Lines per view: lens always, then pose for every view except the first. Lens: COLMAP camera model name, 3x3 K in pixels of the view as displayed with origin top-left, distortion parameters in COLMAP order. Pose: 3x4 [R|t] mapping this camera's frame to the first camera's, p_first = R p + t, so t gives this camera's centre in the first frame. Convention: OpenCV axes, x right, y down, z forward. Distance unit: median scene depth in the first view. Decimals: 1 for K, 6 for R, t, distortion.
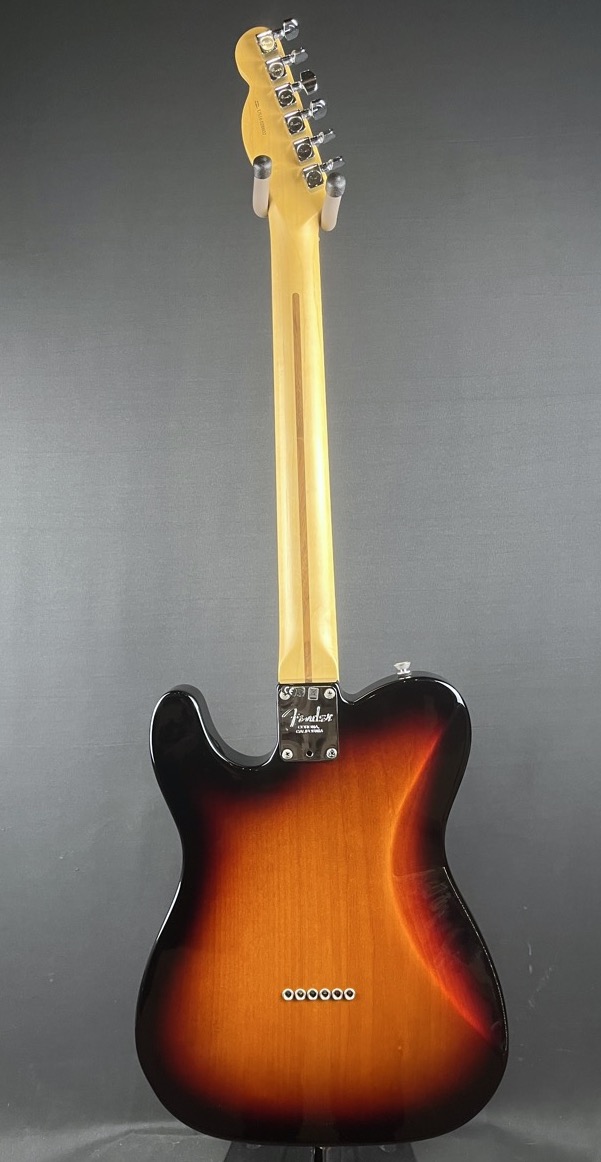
lens RADIAL K [[866.7, 0, 282.8], [0, 866.7, 646.1], [0, 0, 1]] dist [0.001338, -0.008099]
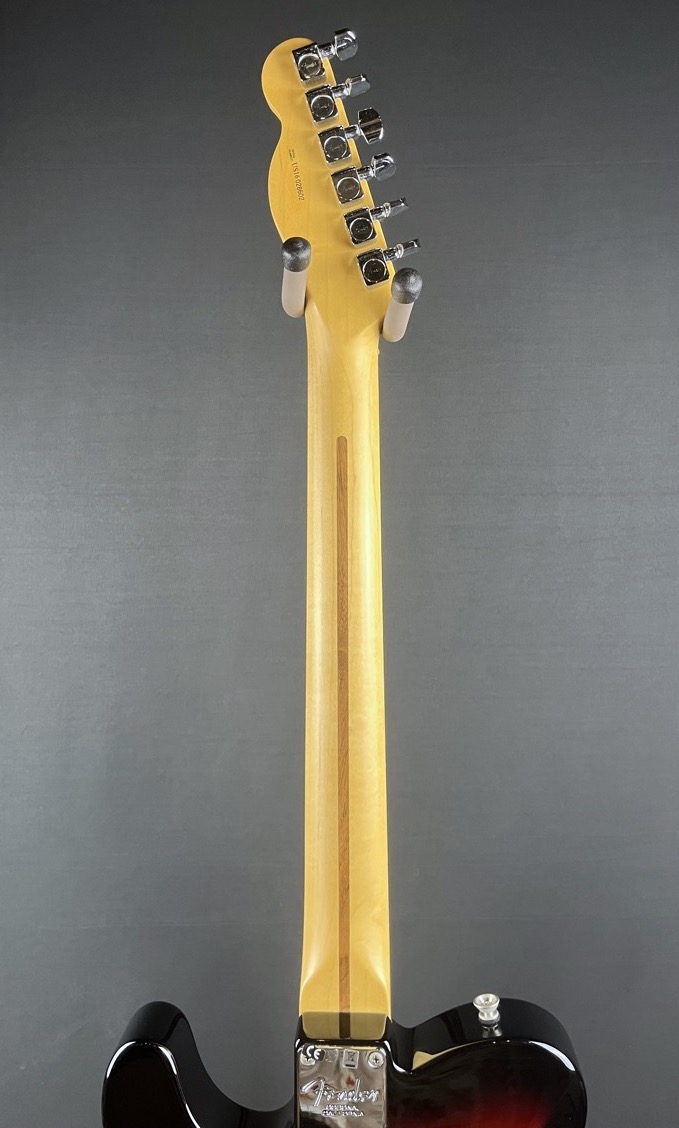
lens RADIAL K [[861.0, 0, 336.6], [0, 861.0, 569.3], [0, 0, 1]] dist [-0.004351, -0.014749]
pose [[0.999549, 0.028658, 0.008994, 0.007747], [-0.028588, 0.999560, -0.007889, -0.303161], [-0.009216, 0.007628, 0.999928, 0.342148]]
